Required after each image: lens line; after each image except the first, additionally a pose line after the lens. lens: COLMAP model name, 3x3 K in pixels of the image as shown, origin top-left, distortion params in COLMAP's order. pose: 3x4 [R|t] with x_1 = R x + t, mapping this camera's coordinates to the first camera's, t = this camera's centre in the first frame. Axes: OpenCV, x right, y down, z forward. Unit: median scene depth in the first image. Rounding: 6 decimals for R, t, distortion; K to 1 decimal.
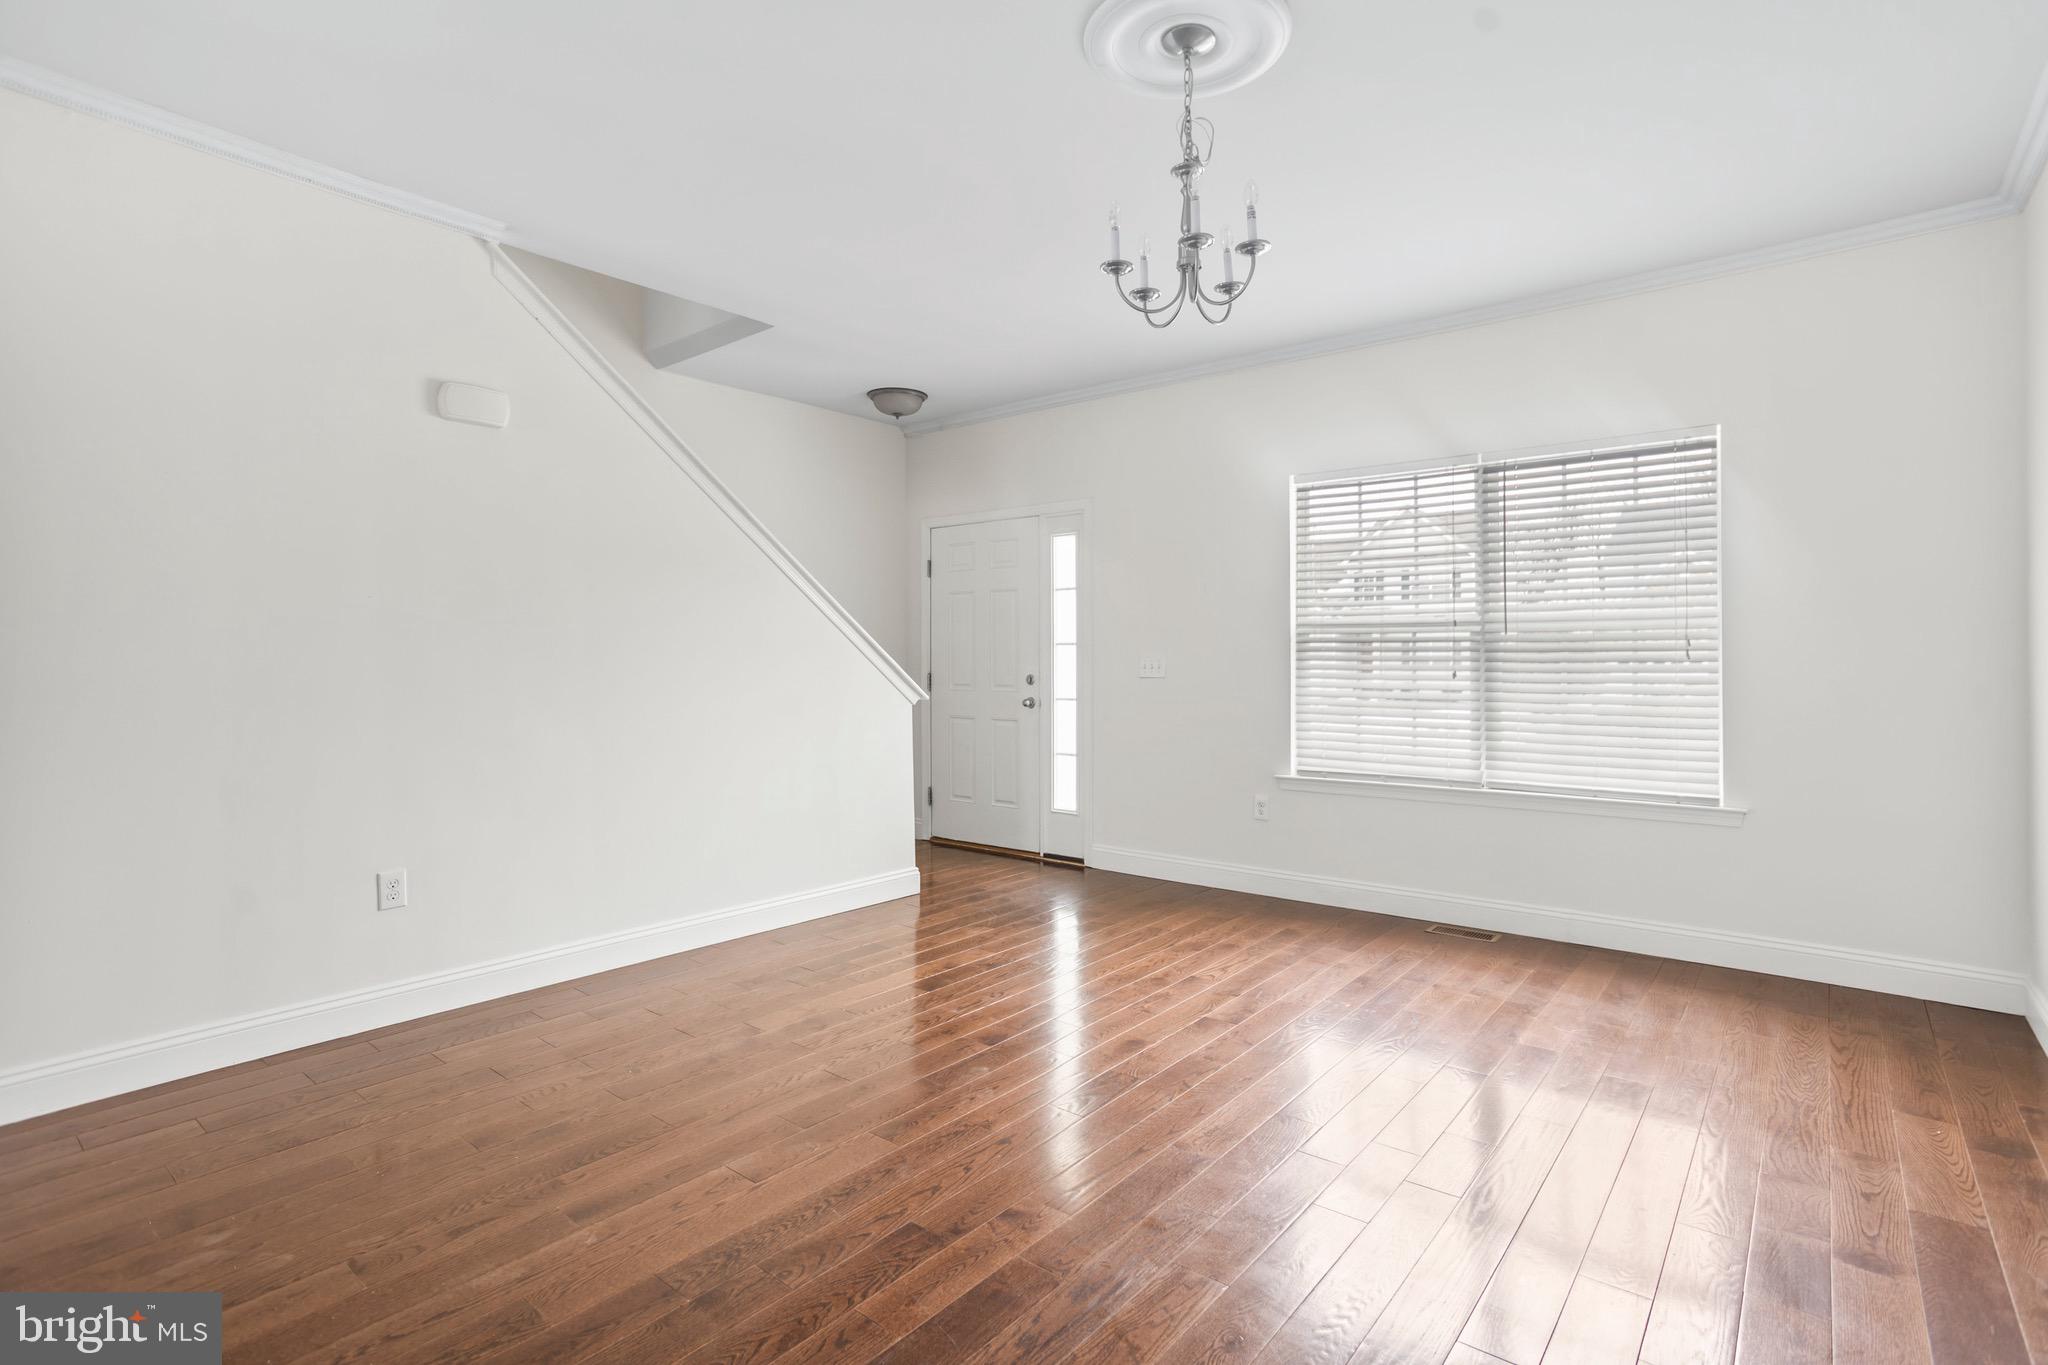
lens RADIAL K [[990.3, 0, 1015.5], [0, 990.3, 663.5], [0, 0, 1]] dist [-0.042835, 0.023305]
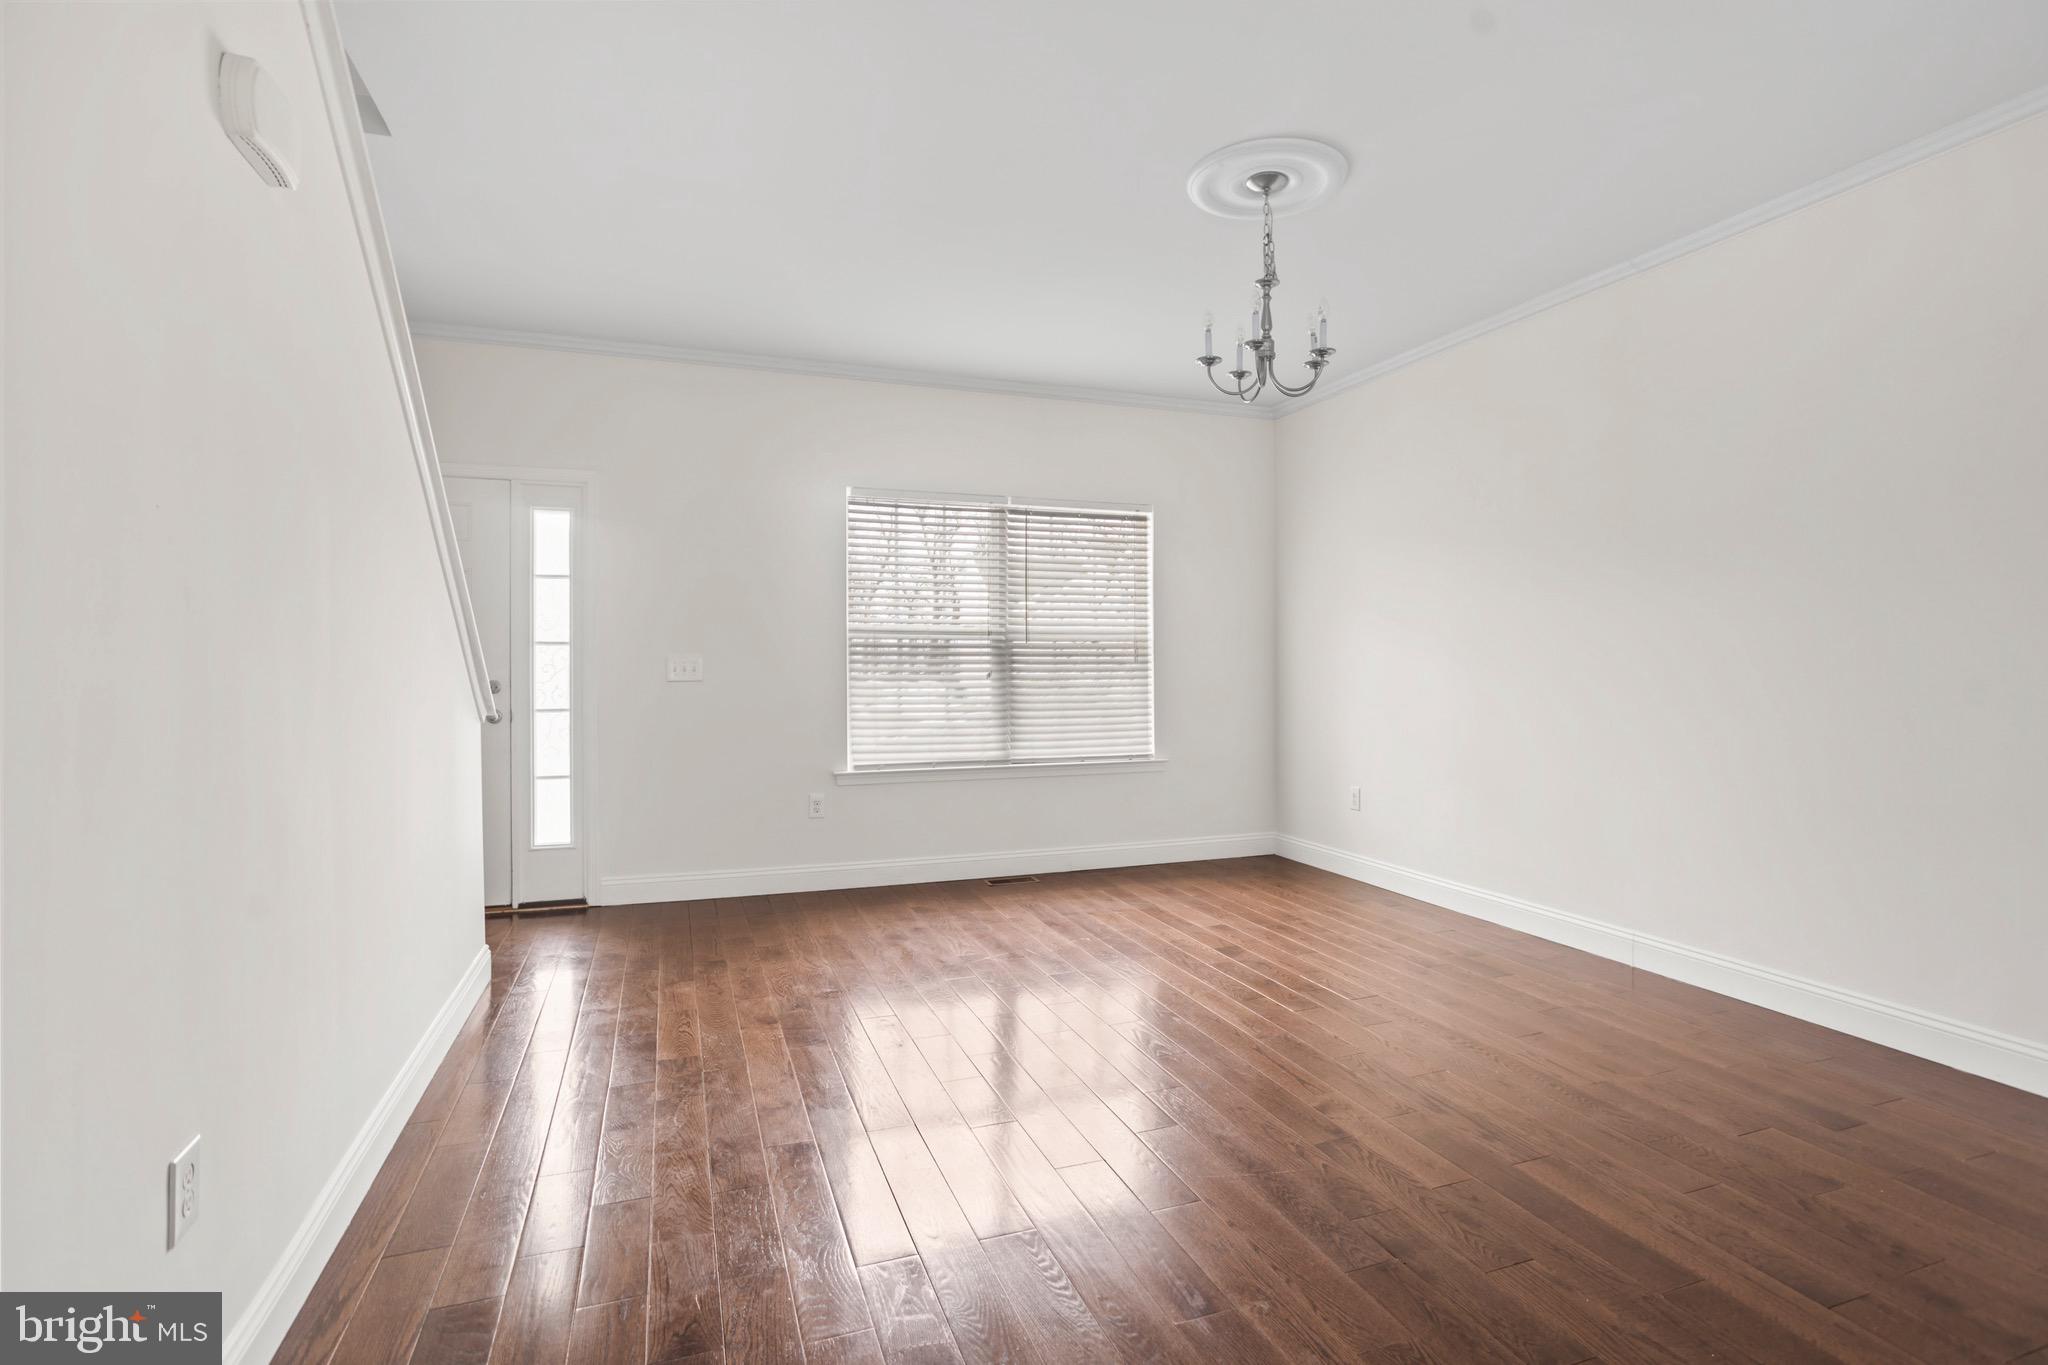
lens RADIAL K [[990.3, 0, 1015.5], [0, 990.3, 663.5], [0, 0, 1]] dist [-0.042835, 0.023305]
pose [[0.515828, 0.003949, 0.856683, -0.558878], [0.004676, 0.999962, -0.007425, 0.006746], [-0.856679, 0.007836, 0.515790, 0.310303]]
